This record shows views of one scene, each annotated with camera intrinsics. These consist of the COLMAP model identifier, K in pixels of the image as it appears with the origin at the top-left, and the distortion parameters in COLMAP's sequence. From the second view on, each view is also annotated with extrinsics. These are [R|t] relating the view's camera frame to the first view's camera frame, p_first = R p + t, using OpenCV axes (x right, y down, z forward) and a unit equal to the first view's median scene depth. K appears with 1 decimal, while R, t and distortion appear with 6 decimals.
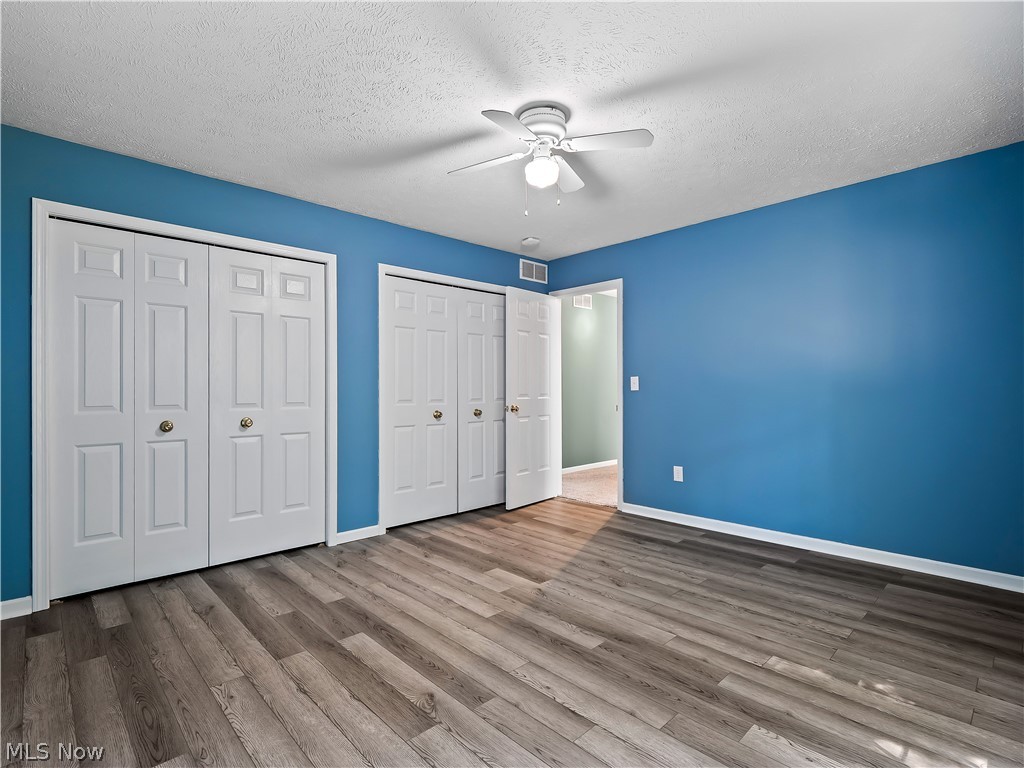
lens RADIAL K [[498.1, 0, 507.3], [0, 498.1, 383.7], [0, 0, 1]] dist [0.003766, -0.000517]
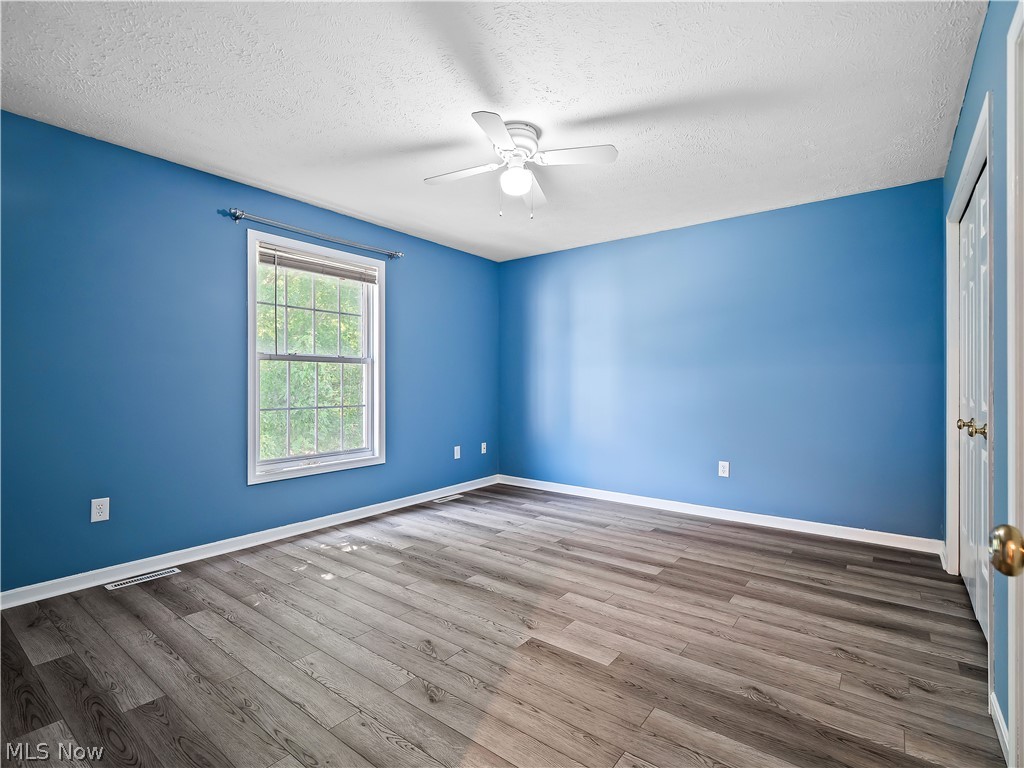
lens RADIAL K [[498.1, 0, 507.3], [0, 498.1, 383.7], [0, 0, 1]] dist [0.003766, -0.000517]
pose [[-0.987793, 0.003532, -0.155735, 0.248274], [0.004720, 0.999963, -0.007260, 0.022211], [0.155704, -0.007907, -0.987772, 1.977178]]
